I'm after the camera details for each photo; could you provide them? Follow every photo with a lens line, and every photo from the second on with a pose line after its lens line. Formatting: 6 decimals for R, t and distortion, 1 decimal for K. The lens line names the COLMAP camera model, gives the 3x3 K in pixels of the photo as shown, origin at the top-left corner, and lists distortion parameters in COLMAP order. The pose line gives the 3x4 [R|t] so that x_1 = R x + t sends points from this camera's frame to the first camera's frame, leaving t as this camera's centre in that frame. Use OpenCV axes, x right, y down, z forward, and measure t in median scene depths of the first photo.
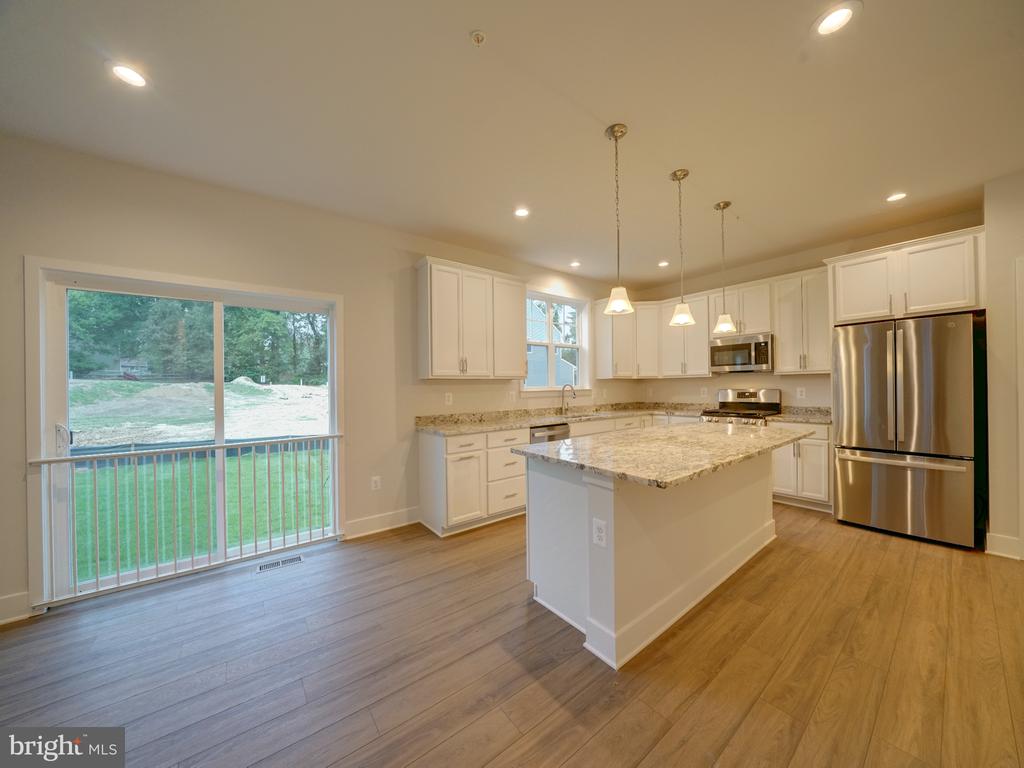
lens RADIAL K [[354.4, 0, 511.9], [0, 354.4, 387.7], [0, 0, 1]] dist [-0.021005, 0.000052]
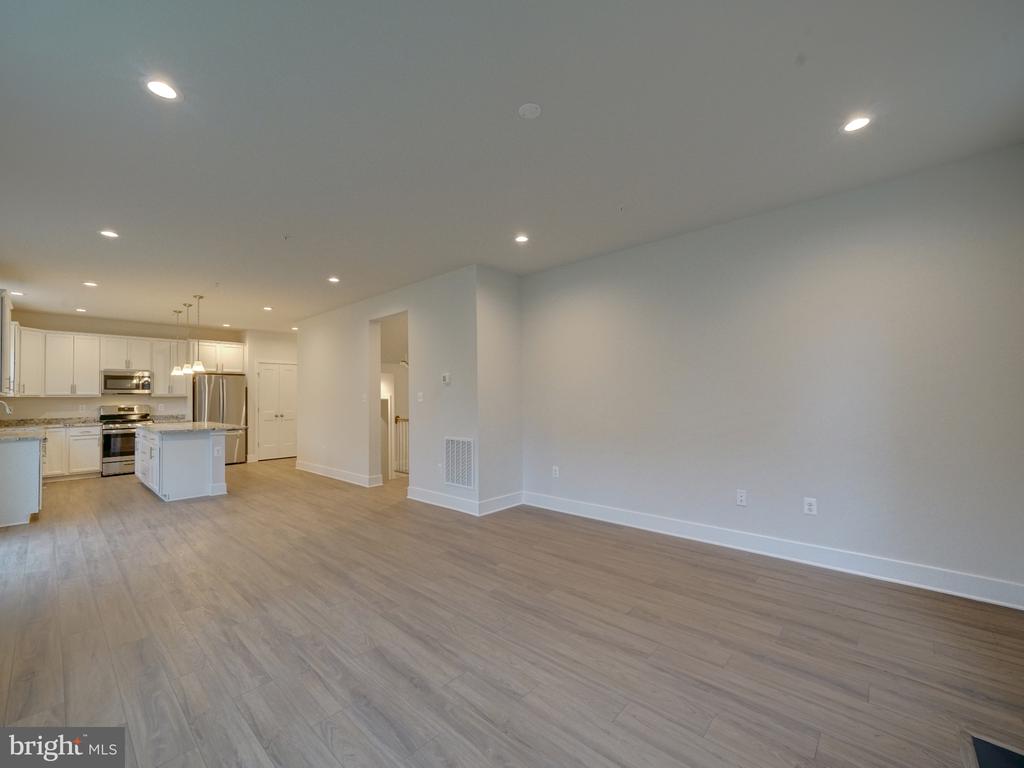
lens RADIAL K [[431.2, 0, 514.0], [0, 431.2, 388.5], [0, 0, 1]] dist [0.000966, 0.000127]
pose [[-0.185641, 0.036070, 0.981955, -1.678660], [0.016034, 0.999304, -0.033676, 0.022780], [-0.982487, 0.009493, -0.186090, -0.332944]]
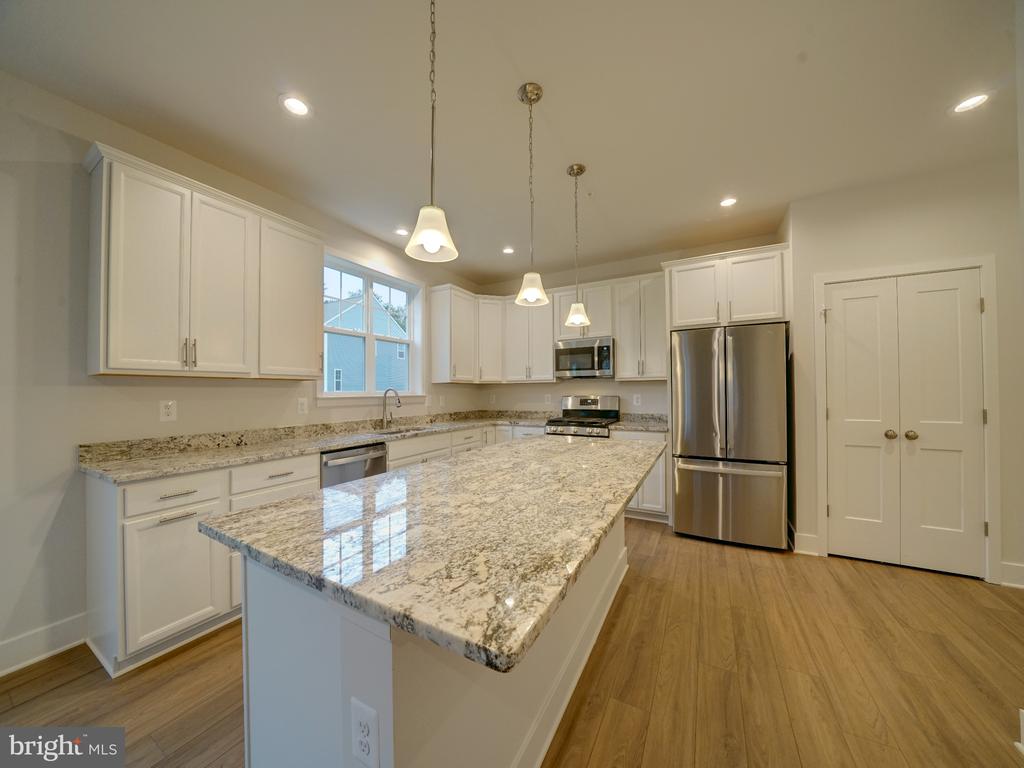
lens RADIAL K [[354.4, 0, 511.9], [0, 354.4, 387.7], [0, 0, 1]] dist [-0.021005, 0.000052]
pose [[0.914083, 0.012497, 0.405335, 0.106066], [-0.004711, 0.999785, -0.020200, 0.002735], [-0.405500, 0.016555, 0.913945, 0.243720]]
